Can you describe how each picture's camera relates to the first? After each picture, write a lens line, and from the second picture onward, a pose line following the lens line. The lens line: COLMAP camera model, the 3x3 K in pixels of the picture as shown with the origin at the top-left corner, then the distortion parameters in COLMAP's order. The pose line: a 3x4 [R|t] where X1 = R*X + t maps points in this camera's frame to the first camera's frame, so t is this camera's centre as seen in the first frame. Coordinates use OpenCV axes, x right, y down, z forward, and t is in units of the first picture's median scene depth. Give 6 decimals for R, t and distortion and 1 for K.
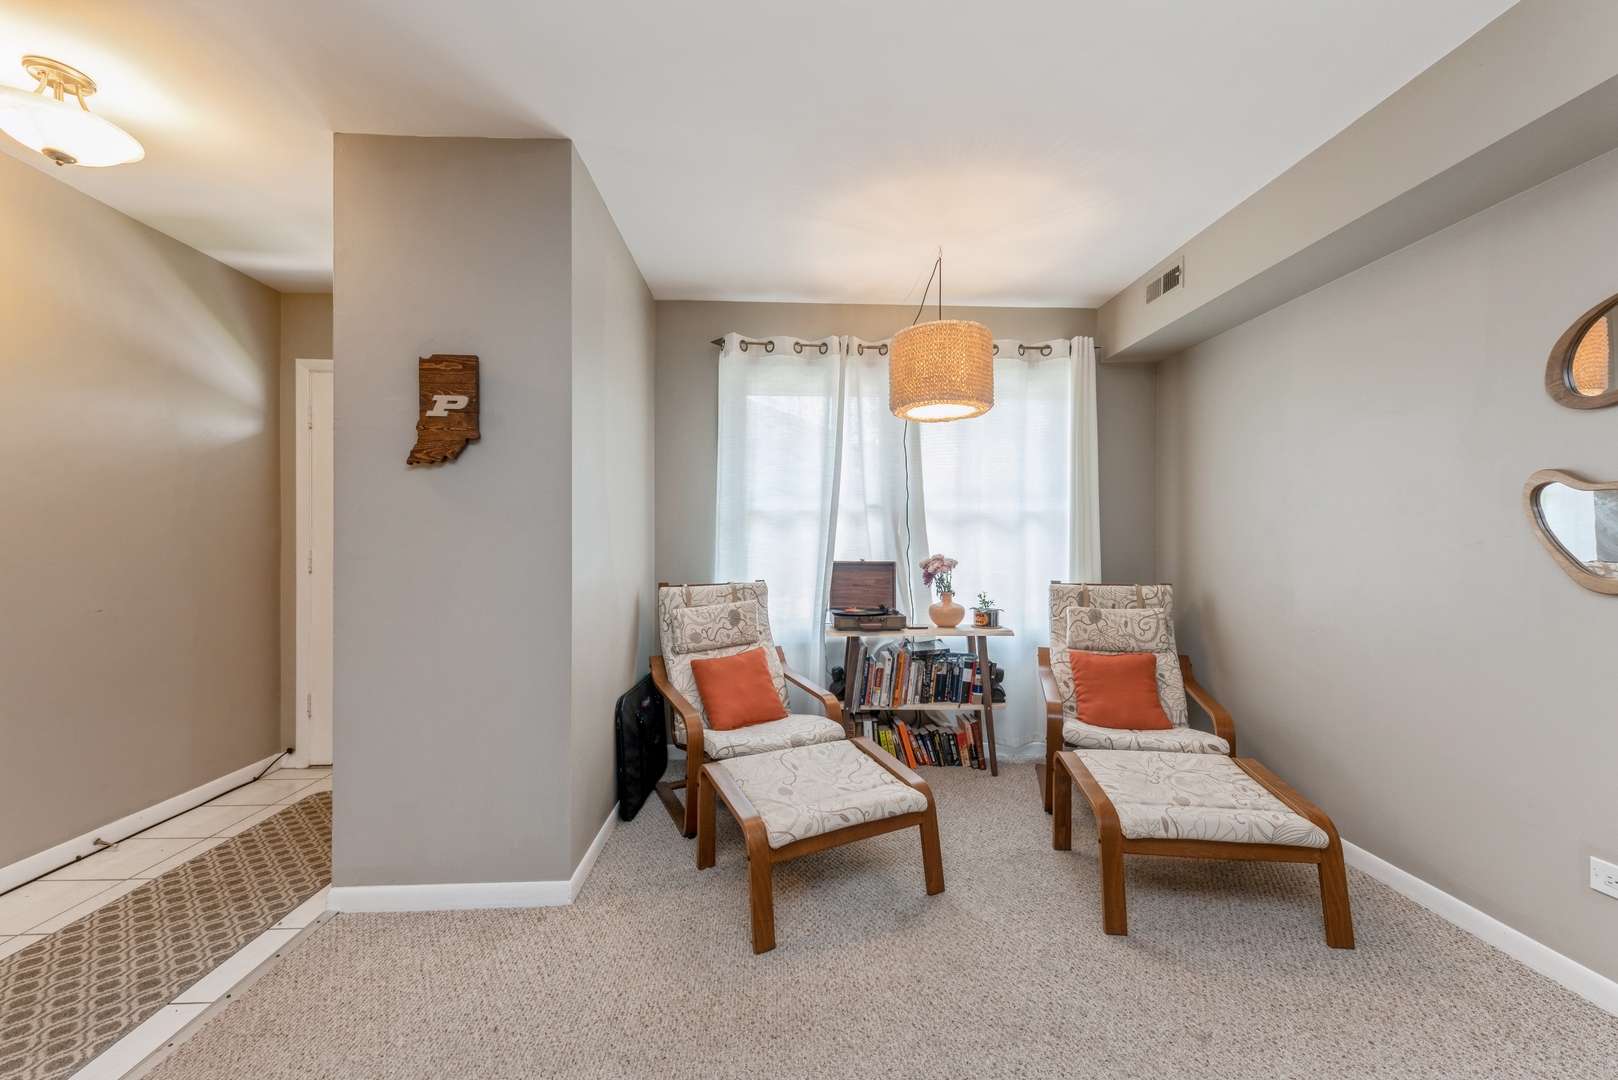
lens RADIAL K [[649.8, 0, 807.0], [0, 649.8, 542.6], [0, 0, 1]] dist [0.000354, -0.000020]
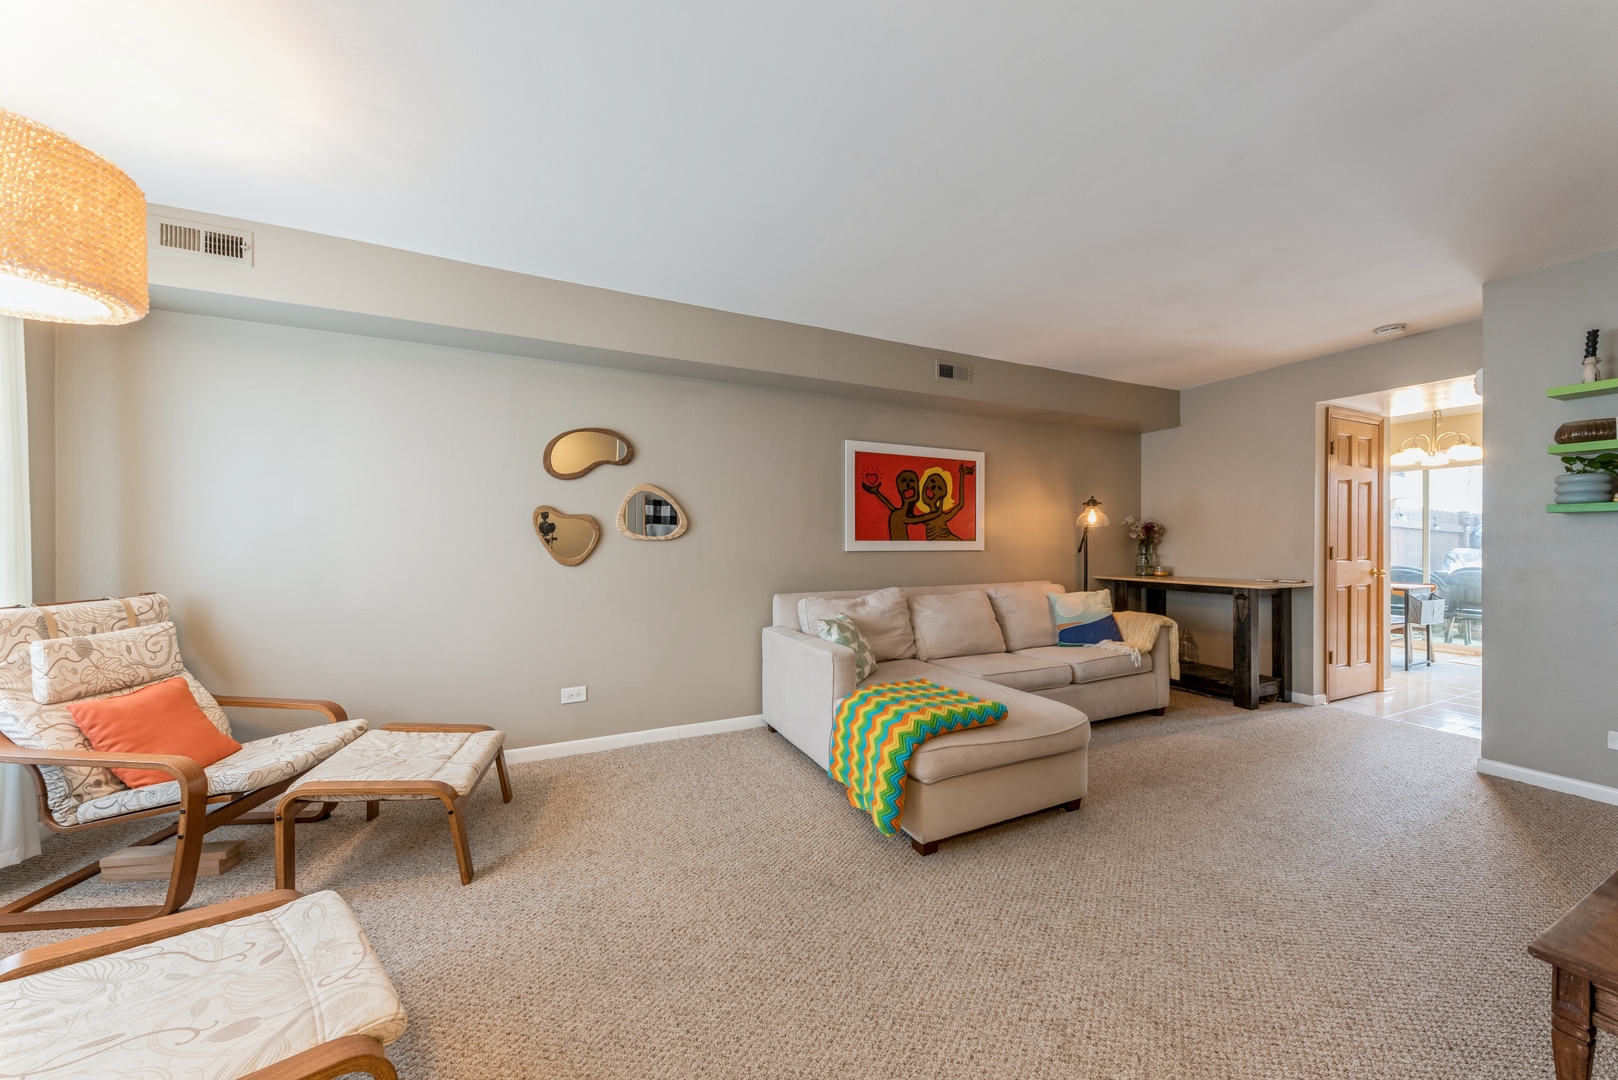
lens RADIAL K [[560.5, 0, 812.4], [0, 560.5, 541.4], [0, 0, 1]] dist [0.008265, -0.000403]
pose [[-0.400483, 0.000752, 0.916304, -0.433821], [0.001064, 0.999999, -0.000356, 0.000251], [-0.916304, 0.000833, -0.400483, 0.535002]]
